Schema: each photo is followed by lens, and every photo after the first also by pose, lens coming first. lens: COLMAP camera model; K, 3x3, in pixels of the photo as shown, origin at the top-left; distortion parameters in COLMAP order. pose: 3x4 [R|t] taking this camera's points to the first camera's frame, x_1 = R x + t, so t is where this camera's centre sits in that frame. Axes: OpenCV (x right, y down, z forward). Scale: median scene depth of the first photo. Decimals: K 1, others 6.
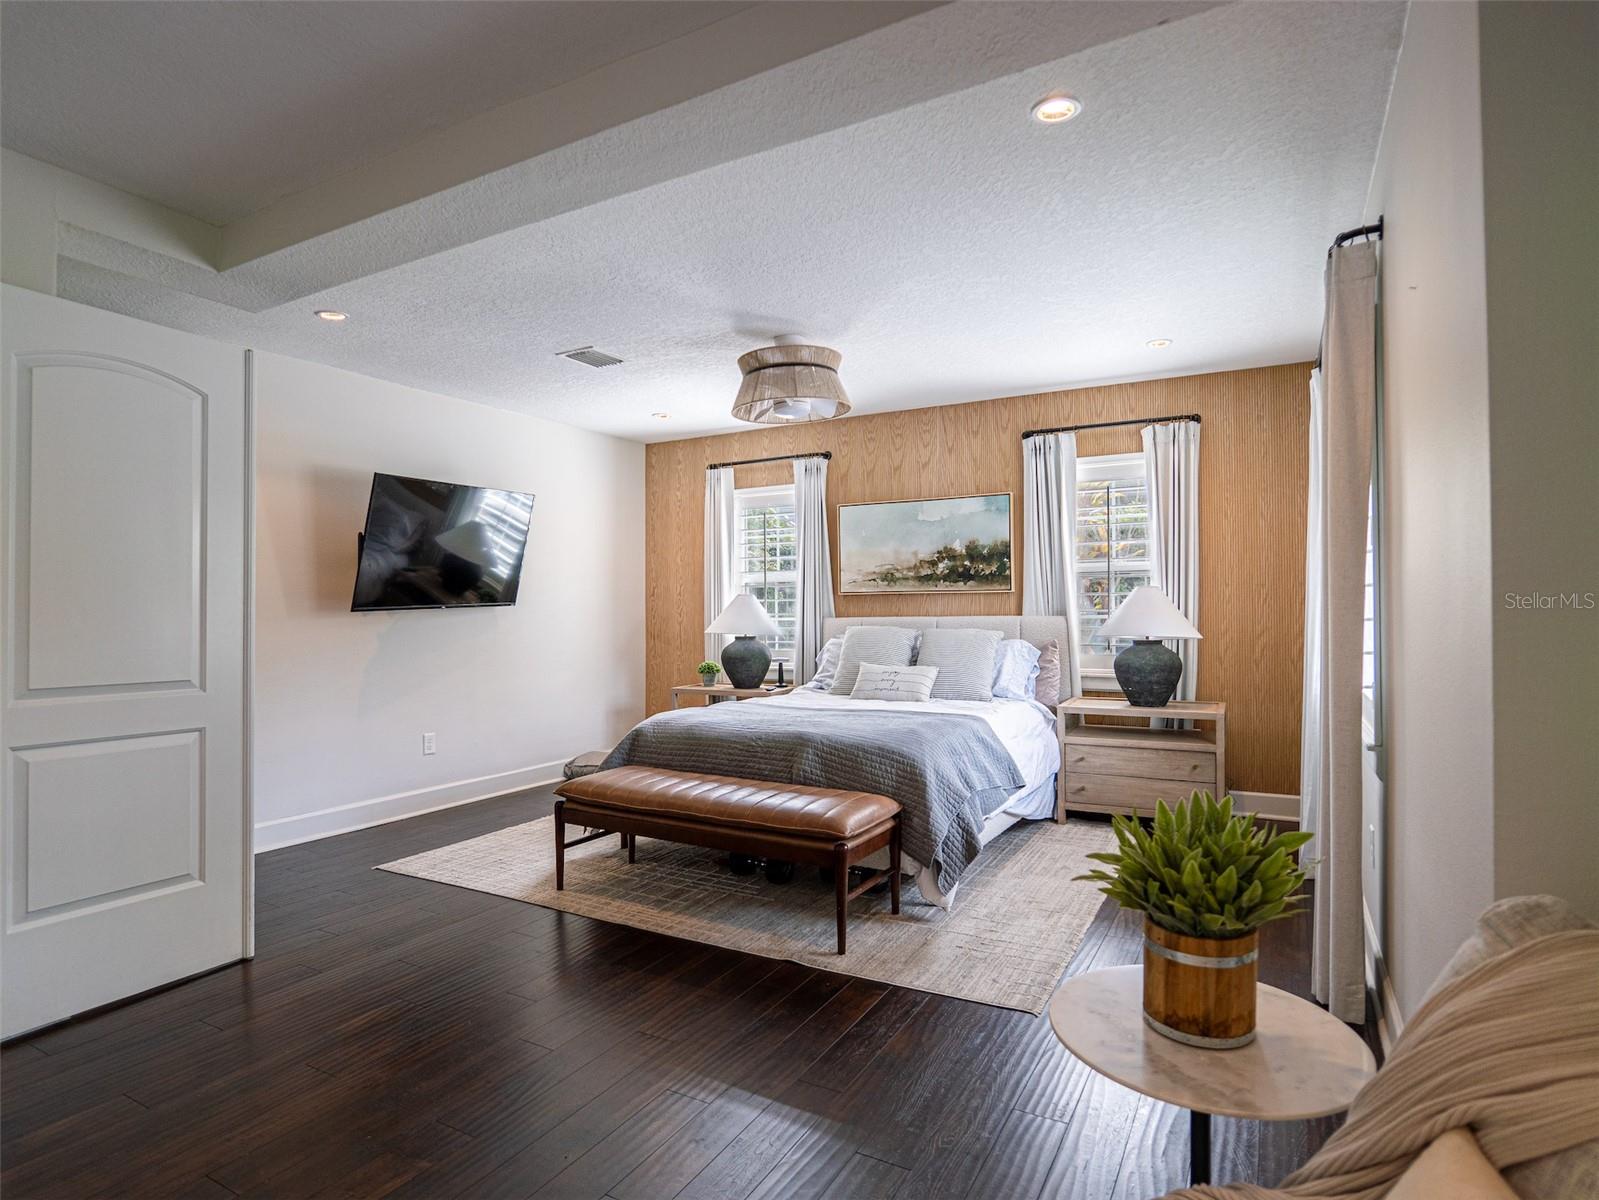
lens RADIAL K [[882.1, 0, 798.2], [0, 882.1, 608.6], [0, 0, 1]] dist [-0.014897, 0.001182]
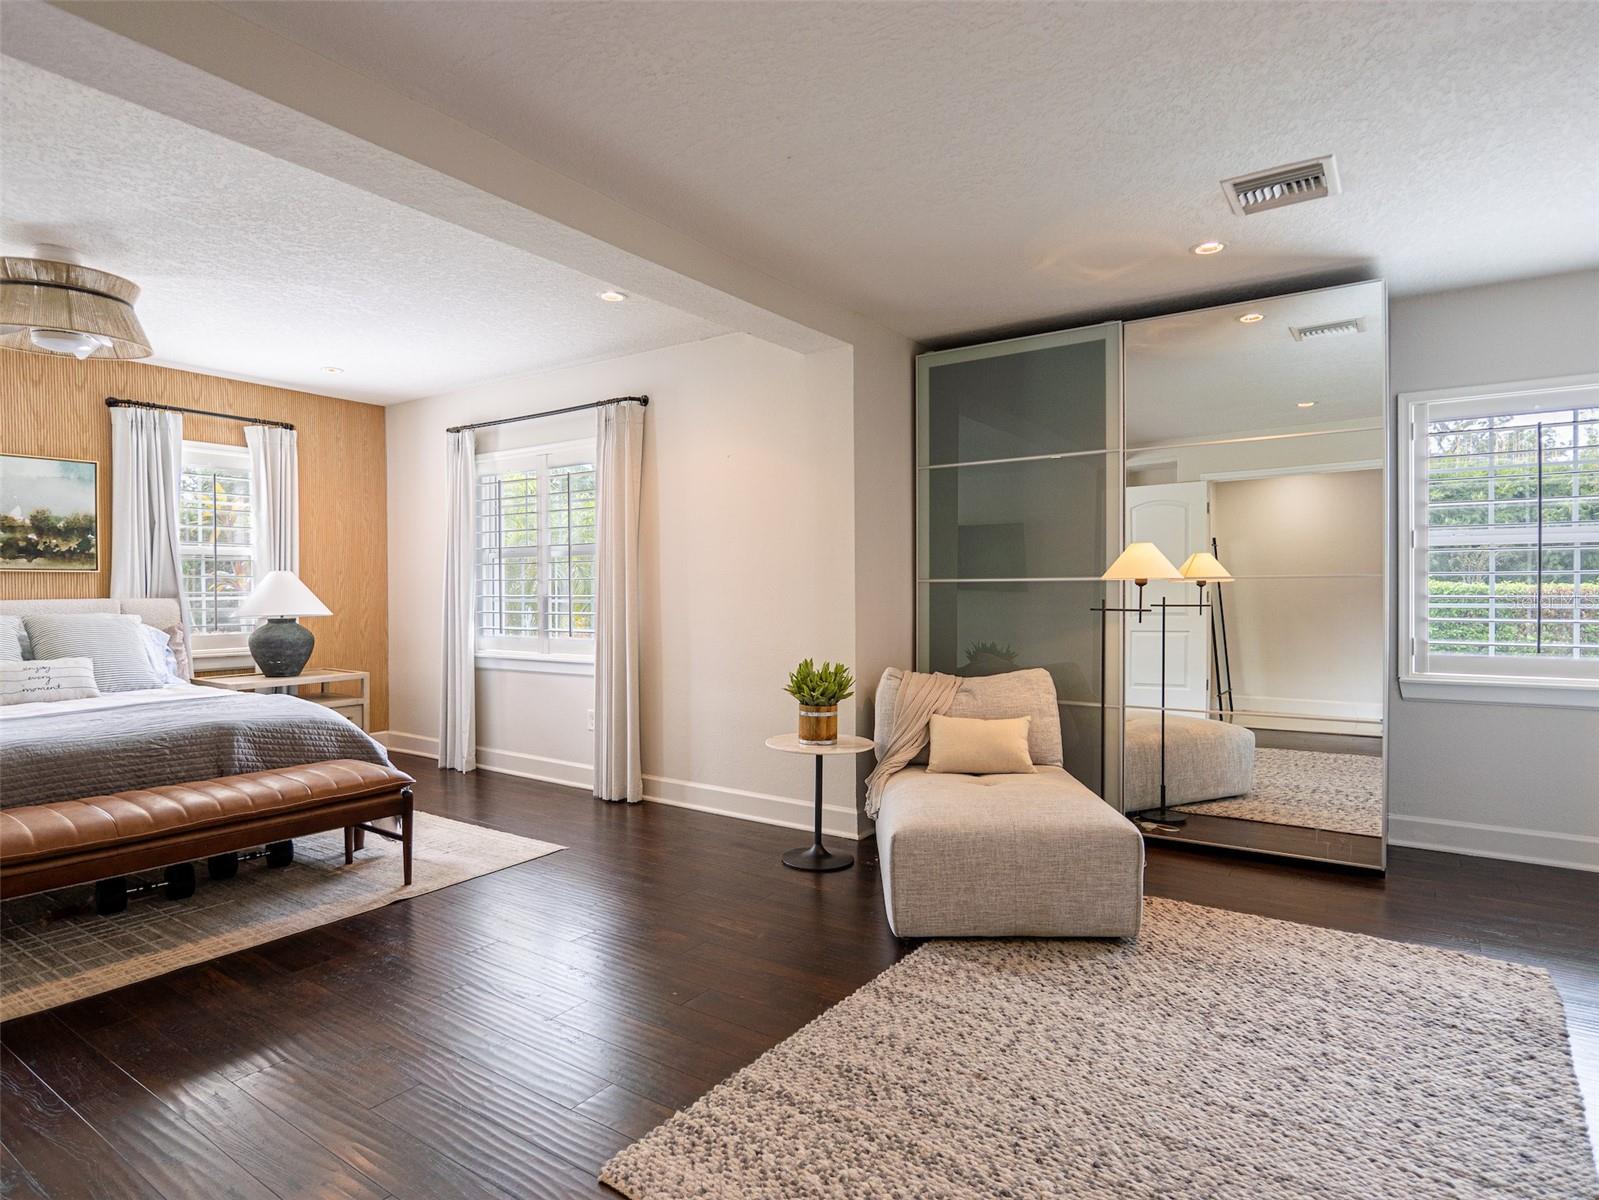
lens RADIAL K [[882.1, 0, 798.2], [0, 882.1, 608.6], [0, 0, 1]] dist [-0.014897, 0.001182]
pose [[0.082859, -0.016872, 0.996418, -0.646169], [-0.000454, 0.999856, 0.016968, 0.002814], [-0.996561, -0.001858, 0.082839, 0.232106]]
